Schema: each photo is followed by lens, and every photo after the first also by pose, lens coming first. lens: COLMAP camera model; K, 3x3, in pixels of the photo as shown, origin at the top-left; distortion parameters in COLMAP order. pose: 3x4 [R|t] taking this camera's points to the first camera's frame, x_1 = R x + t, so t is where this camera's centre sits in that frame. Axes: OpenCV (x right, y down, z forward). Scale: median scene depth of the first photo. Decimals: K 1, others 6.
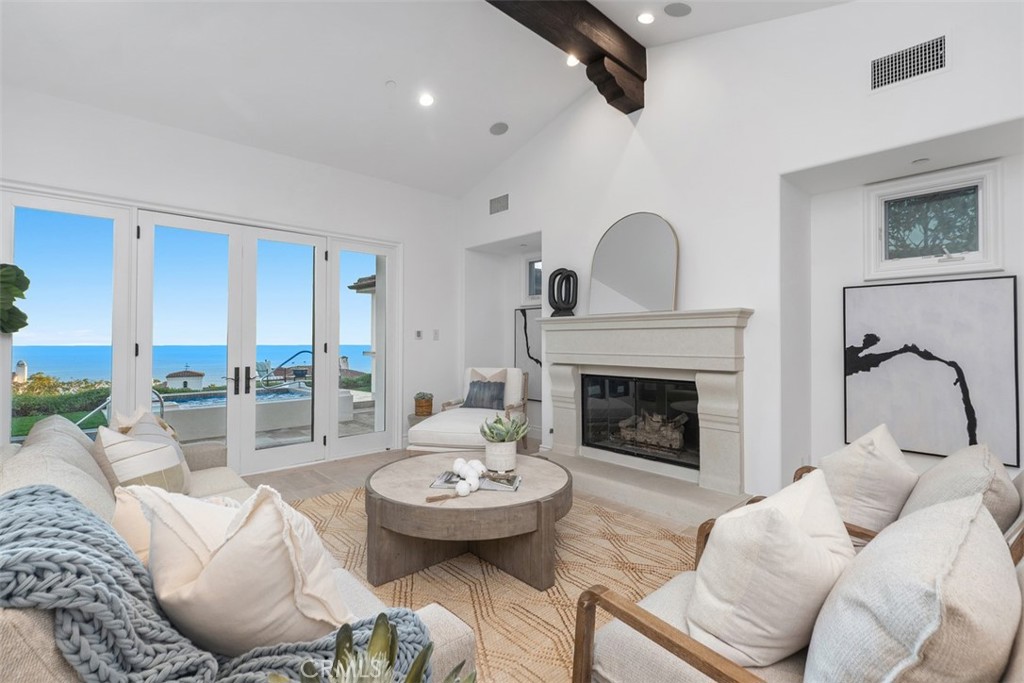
lens RADIAL K [[460.6, 0, 510.0], [0, 460.6, 329.0], [0, 0, 1]] dist [0.004595, -0.000661]
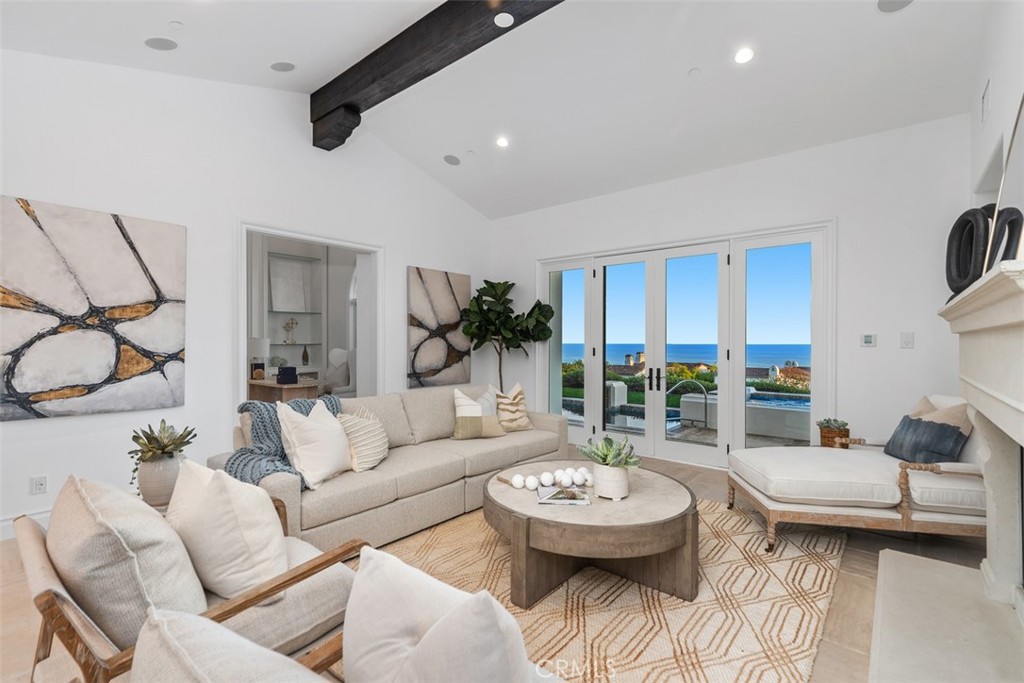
lens RADIAL K [[460.6, 0, 508.4], [0, 460.6, 341.1], [0, 0, 1]] dist [0.004595, -0.000661]
pose [[0.119147, 0.000948, -0.992876, 0.565064], [0.022686, 0.999736, 0.003677, -0.001624], [0.992617, -0.022962, 0.119094, 0.469921]]
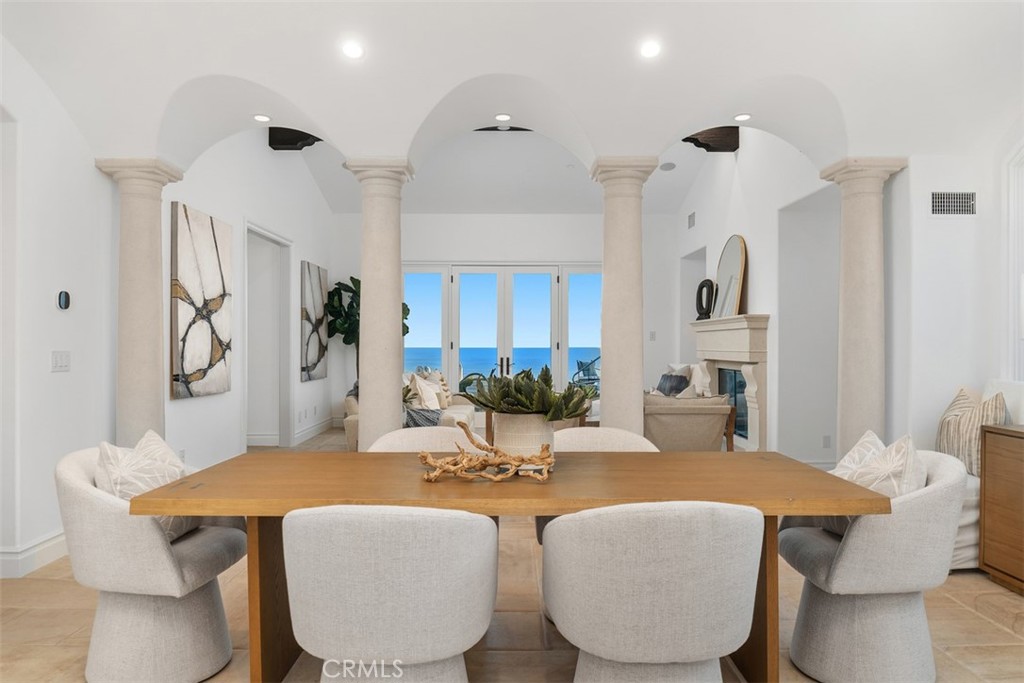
lens RADIAL K [[705.3, 0, 513.5], [0, 705.3, 338.8], [0, 0, 1]] dist [-0.009575, -0.001187]
pose [[0.737025, -0.003144, -0.675858, 1.035740], [0.013510, 0.999858, 0.010081, -0.004020], [0.675730, -0.016561, 0.736963, -0.724058]]
